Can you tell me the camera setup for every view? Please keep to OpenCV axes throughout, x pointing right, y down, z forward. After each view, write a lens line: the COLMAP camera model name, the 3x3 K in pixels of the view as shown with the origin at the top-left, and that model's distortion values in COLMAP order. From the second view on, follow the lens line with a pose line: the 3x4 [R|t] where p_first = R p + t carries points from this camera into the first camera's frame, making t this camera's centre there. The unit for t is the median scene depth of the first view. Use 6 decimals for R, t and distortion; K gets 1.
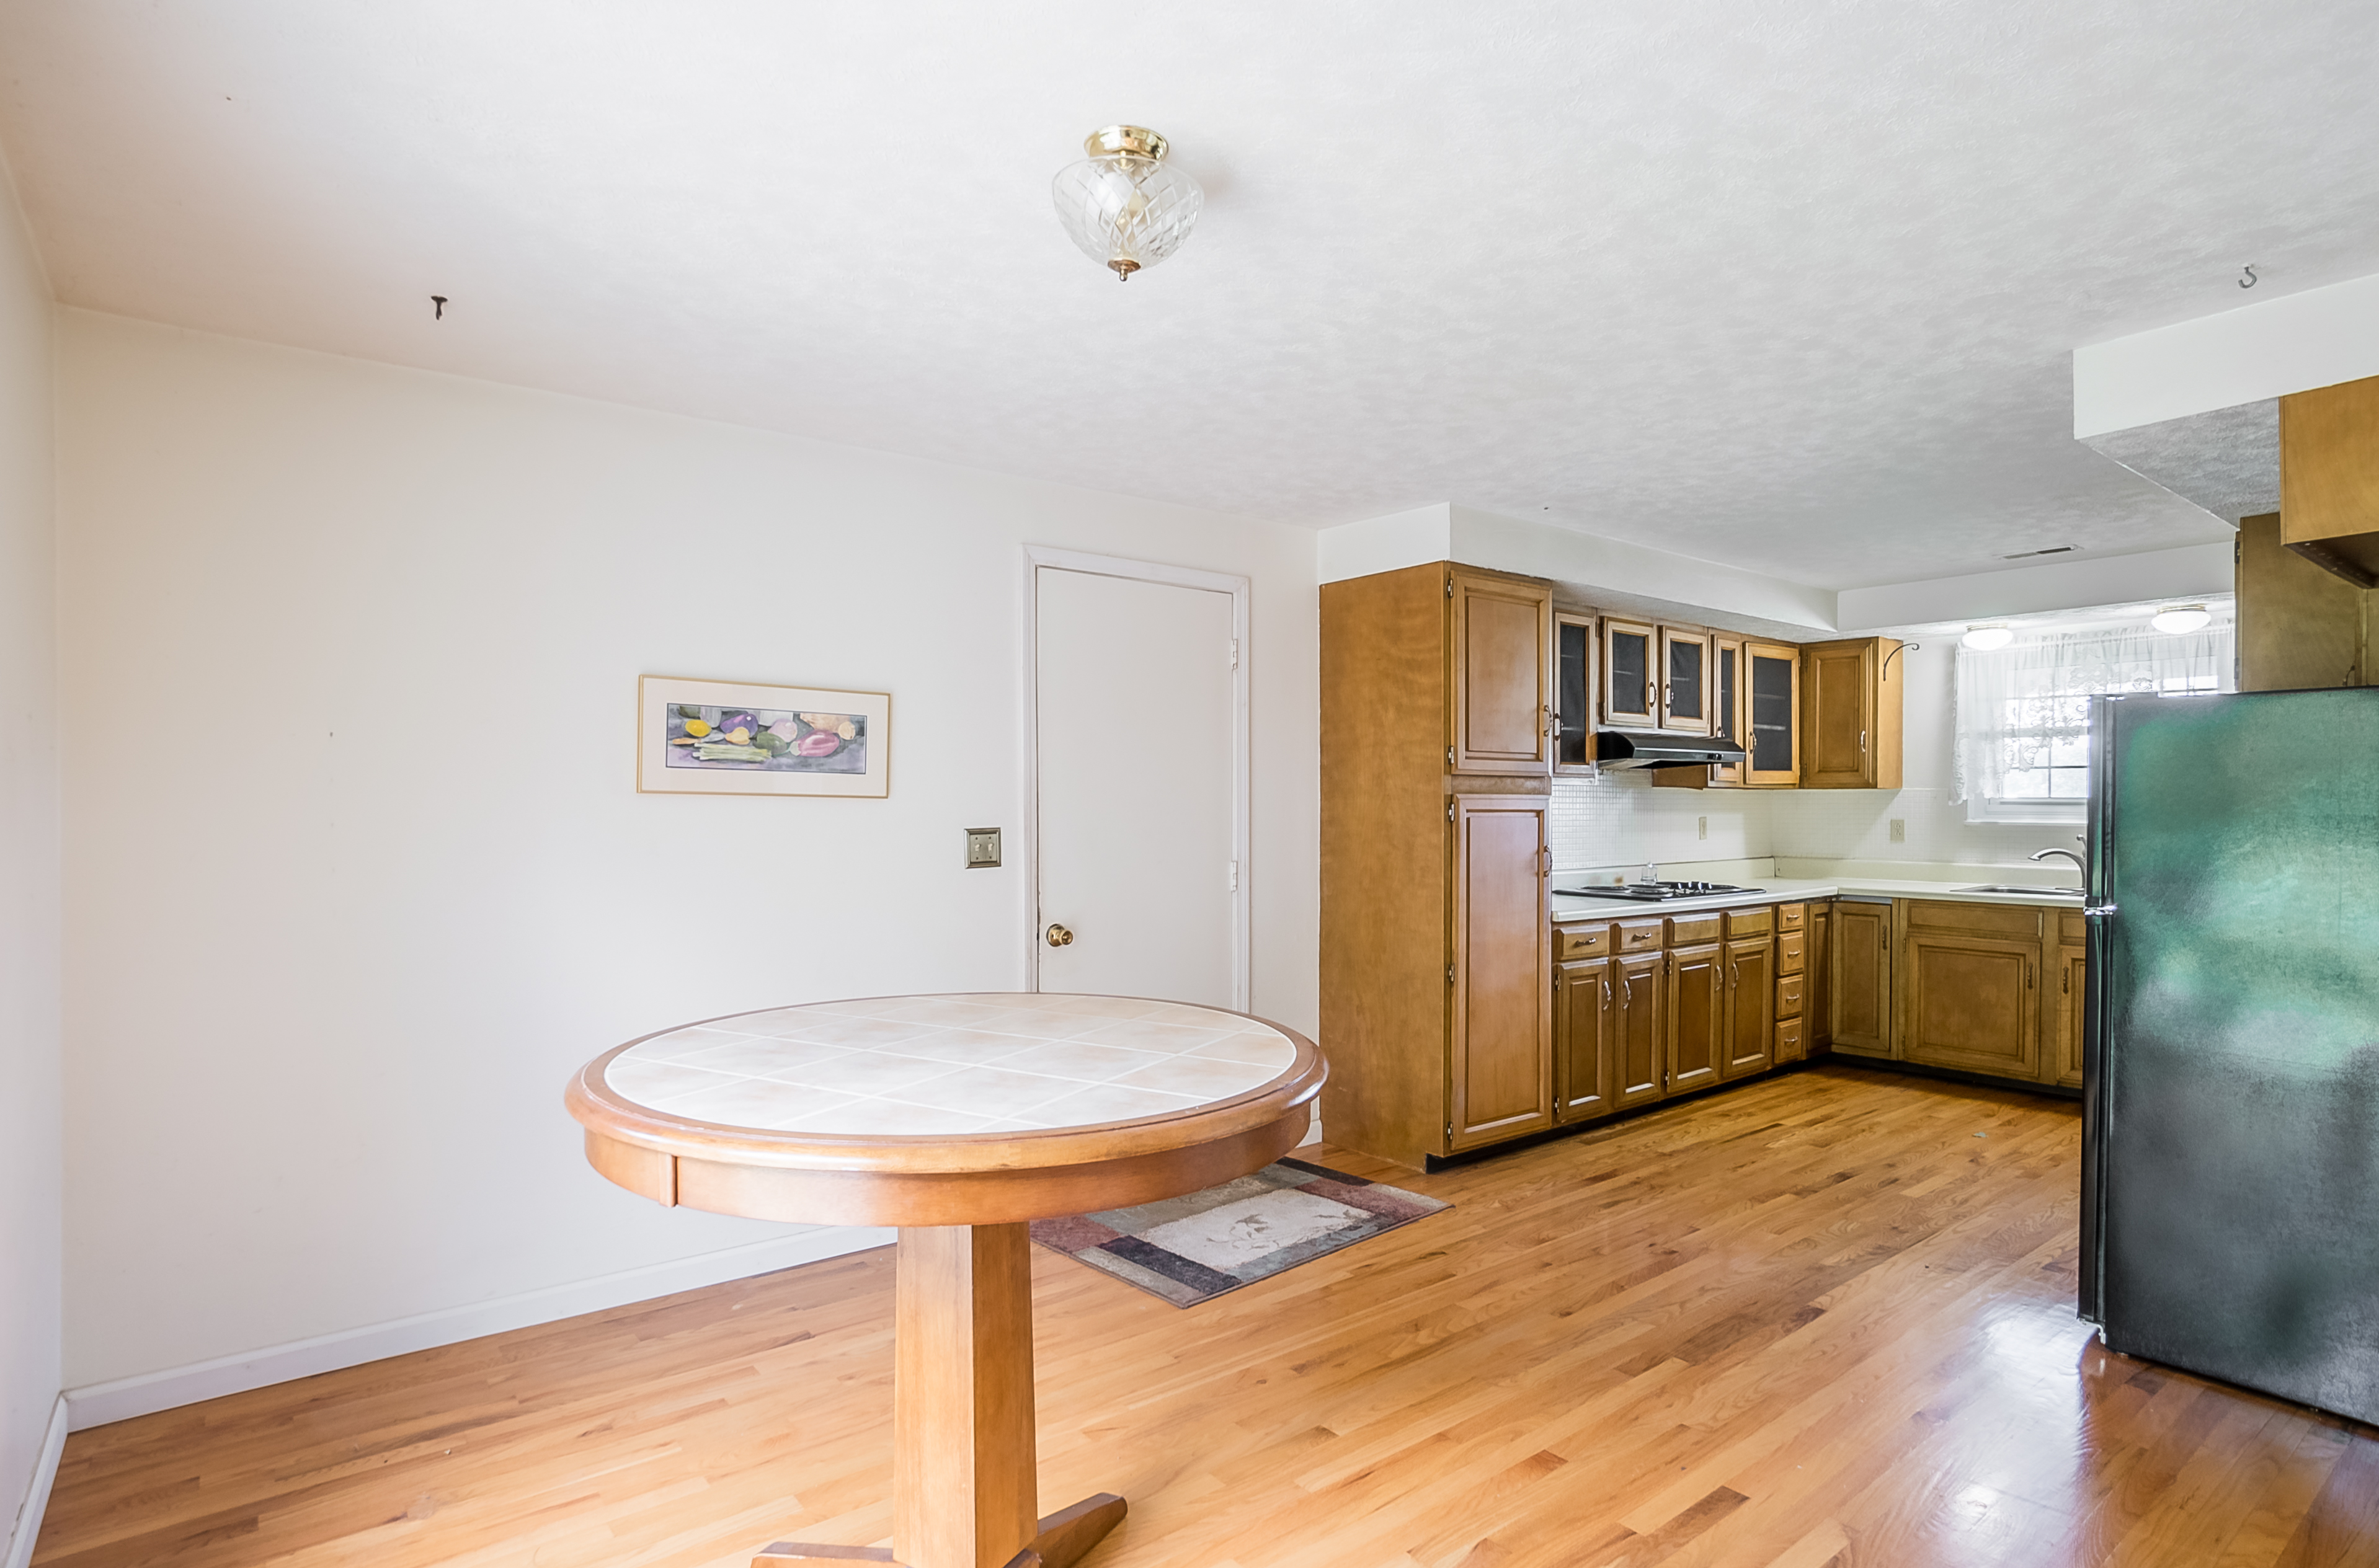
lens RADIAL K [[1213.6, 0, 1181.9], [0, 1213.6, 811.7], [0, 0, 1]] dist [-0.048626, 0.027004]
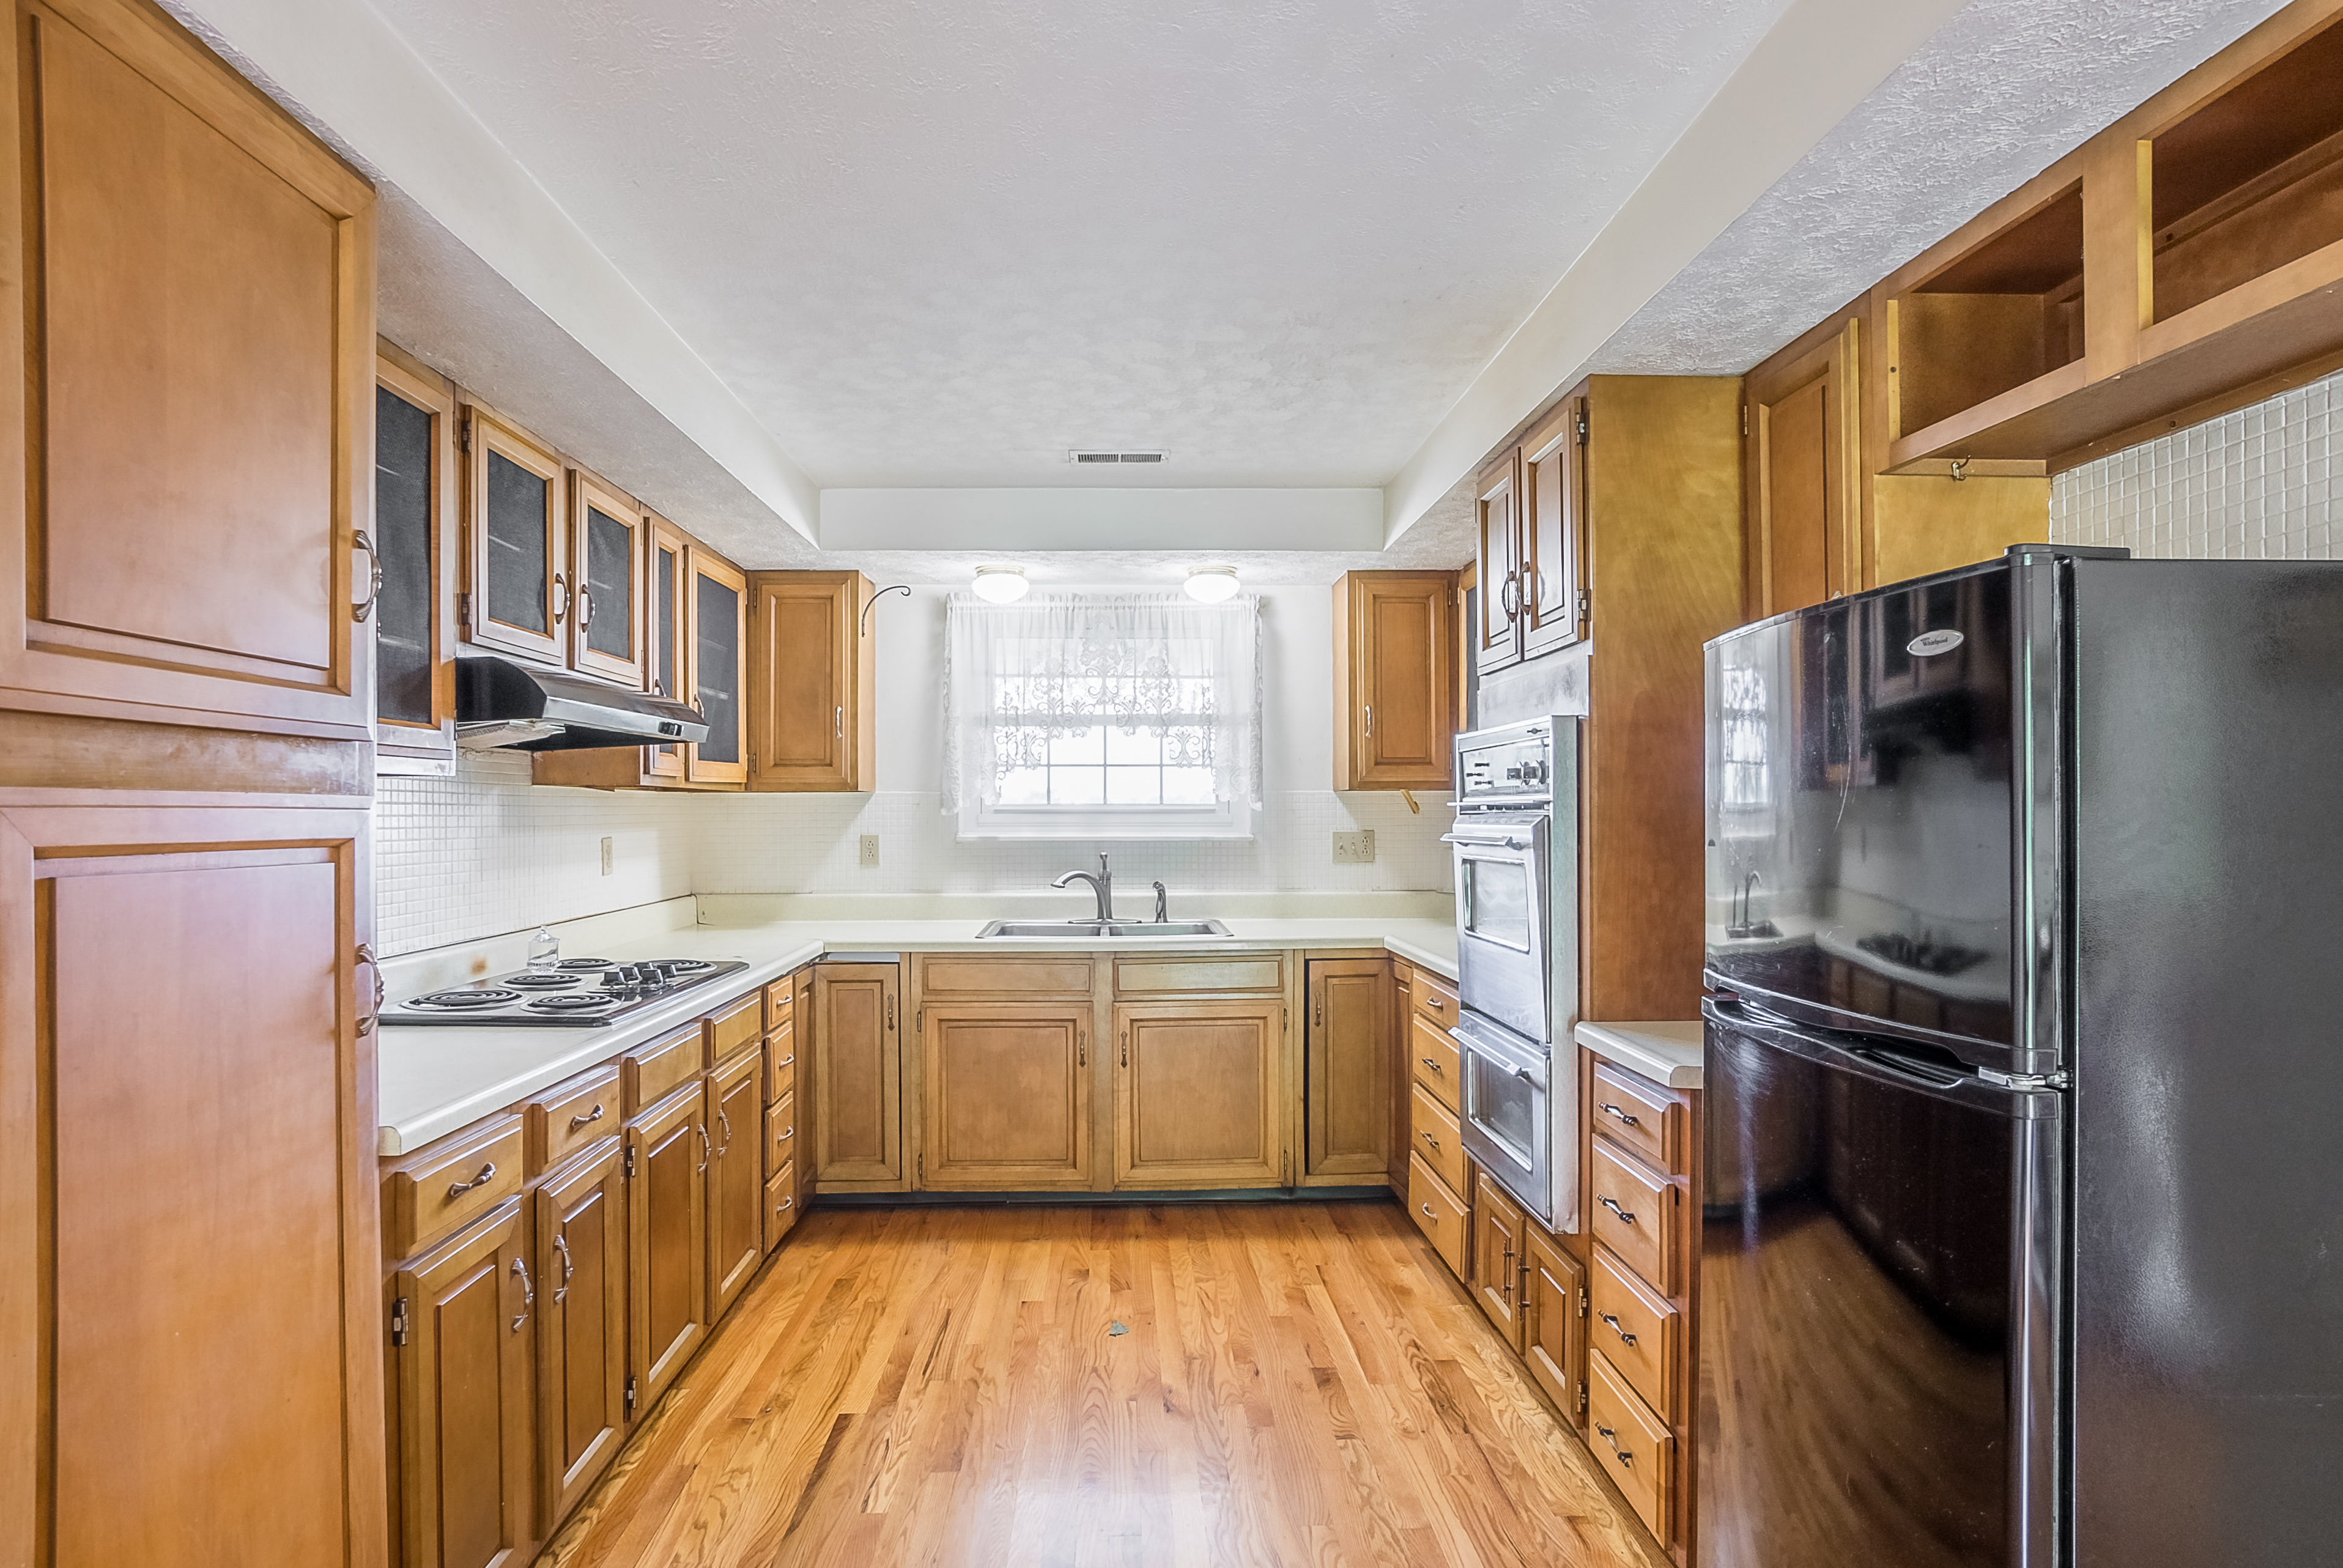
lens RADIAL K [[1208.1, 0, 1126.4], [0, 1208.1, 810.0], [0, 0, 1]] dist [-0.044844, 0.022590]
pose [[0.601324, -0.003404, 0.798998, 0.130262], [0.010126, 0.999943, -0.003361, -0.005042], [-0.798941, 0.010112, 0.601325, 0.499198]]
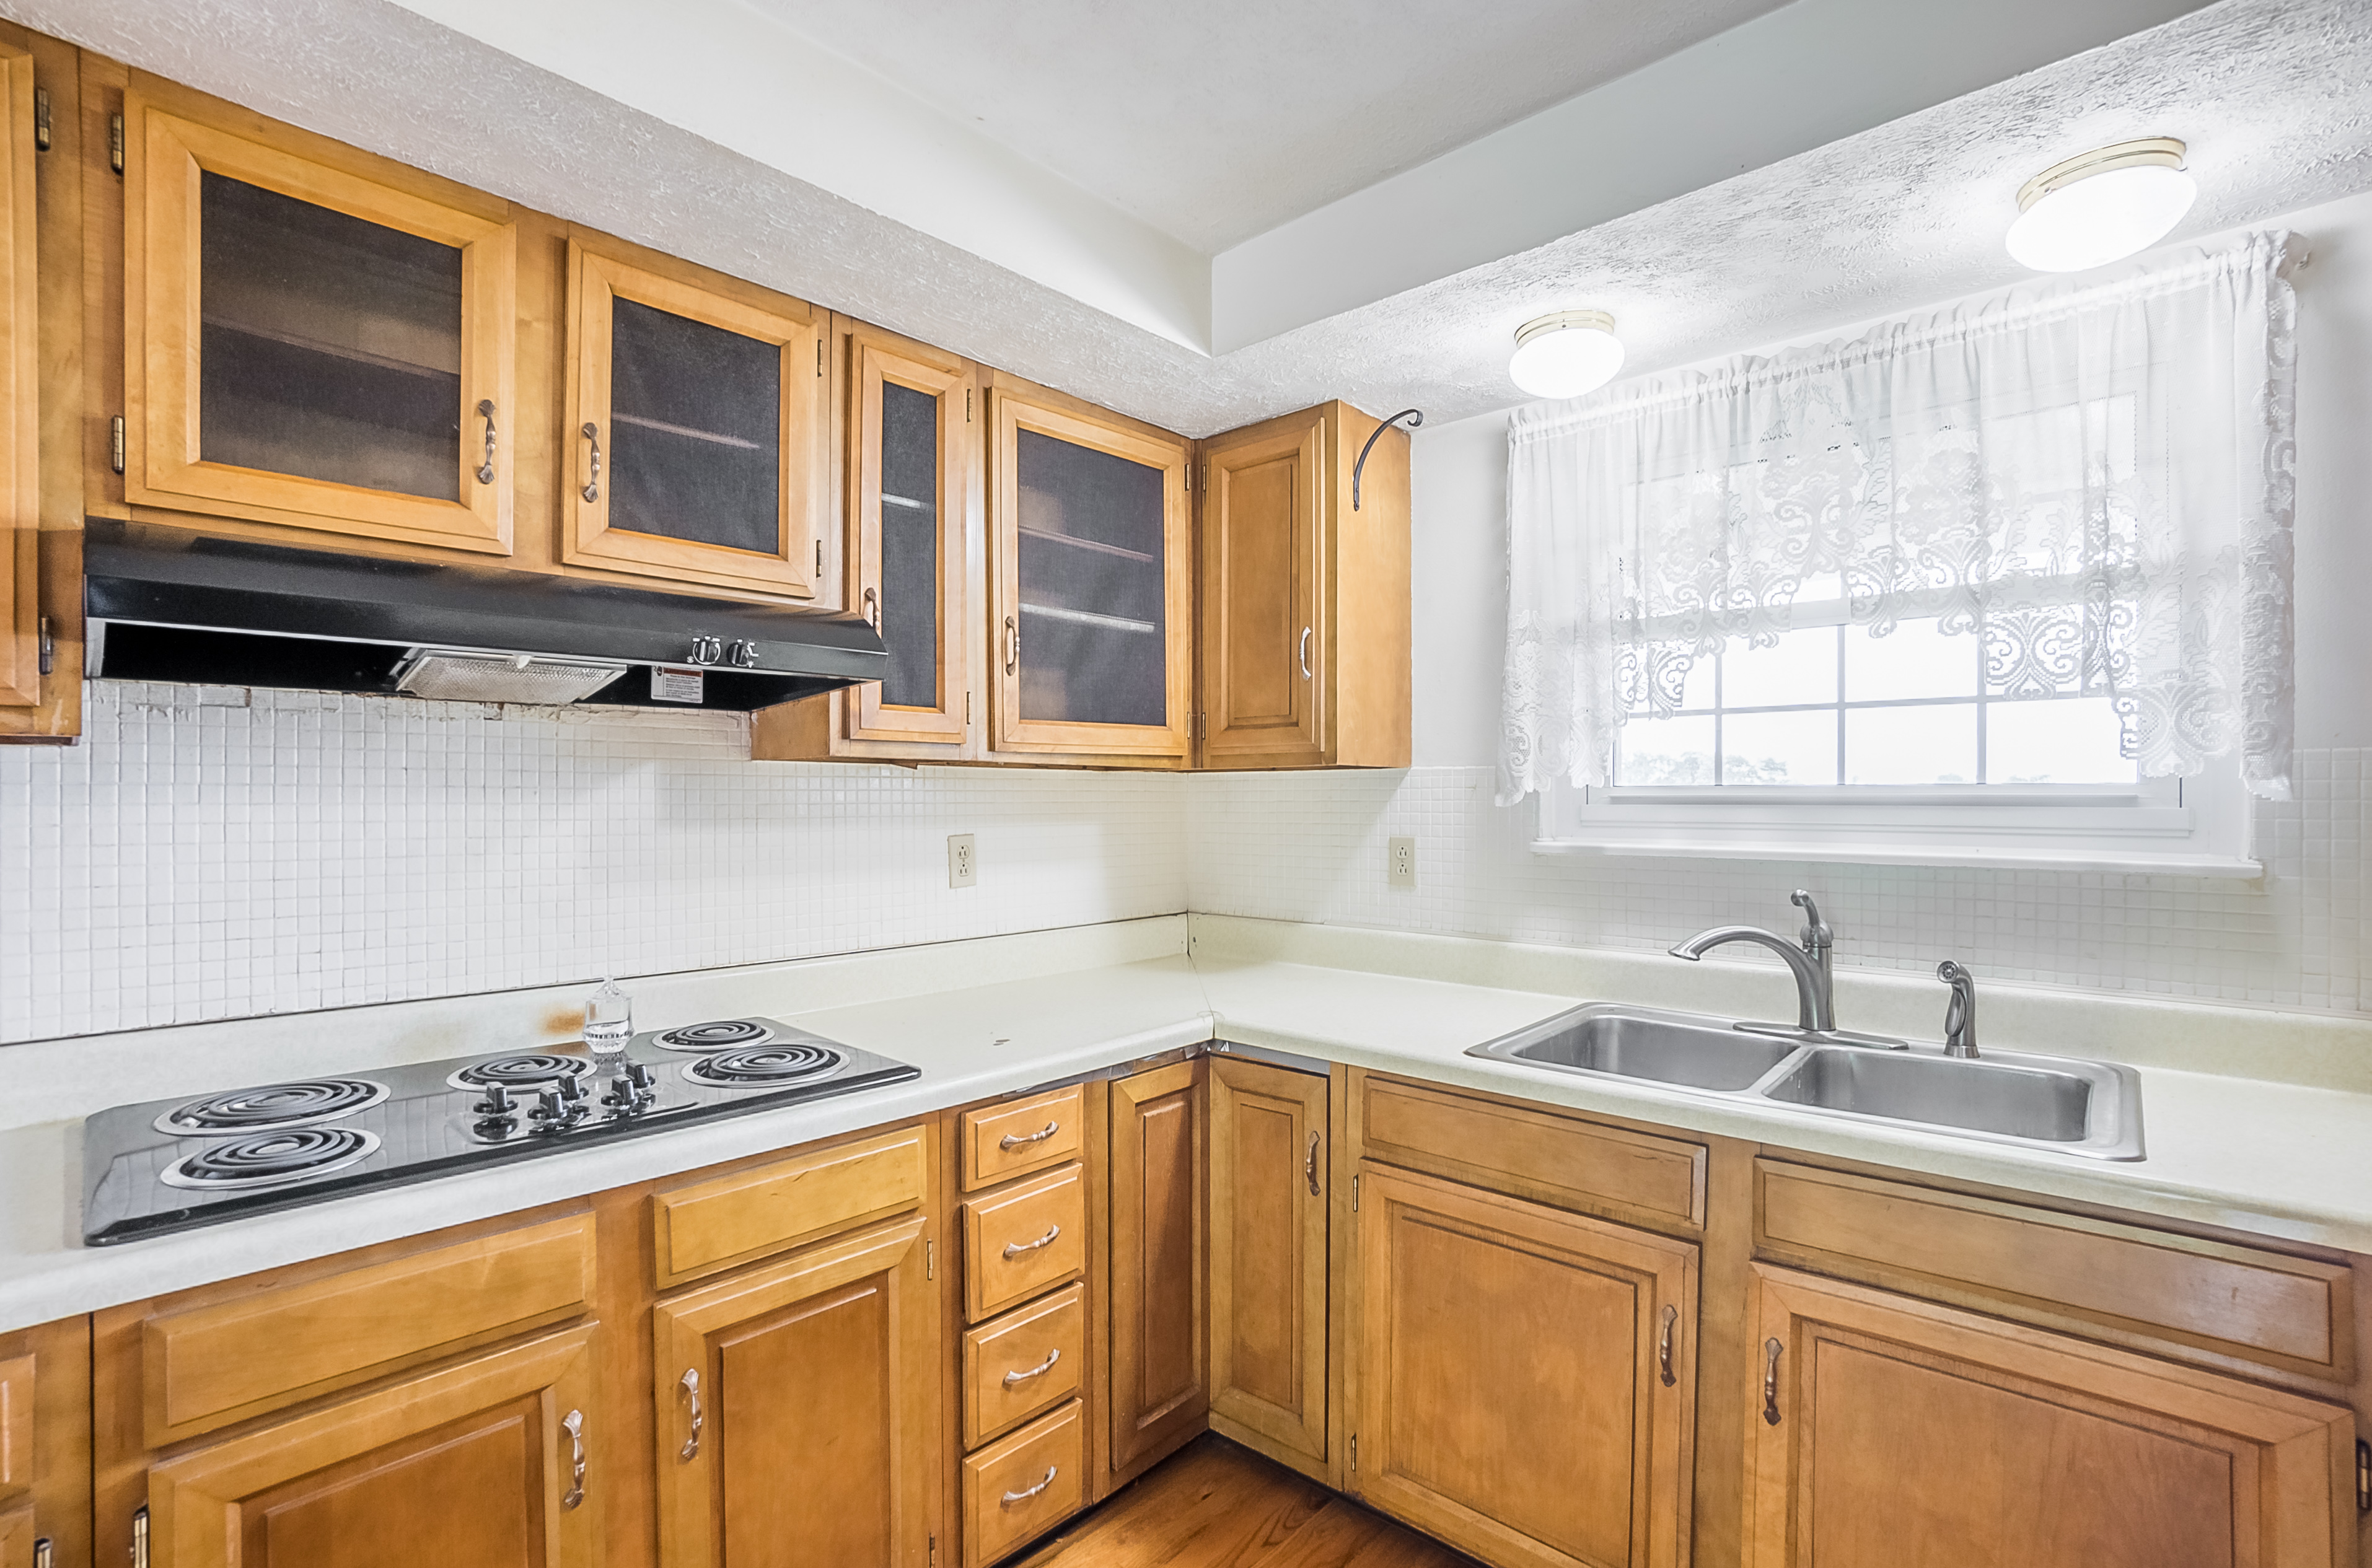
lens RADIAL K [[1078.0, 0, 1158.4], [0, 1078.0, 804.1], [0, 0, 1]] dist [-0.065975, 0.024506]
pose [[0.987379, -0.002182, 0.158362, 0.499749], [0.002782, 0.999990, -0.003568, -0.005358], [-0.158353, 0.003964, 0.987375, 0.697556]]
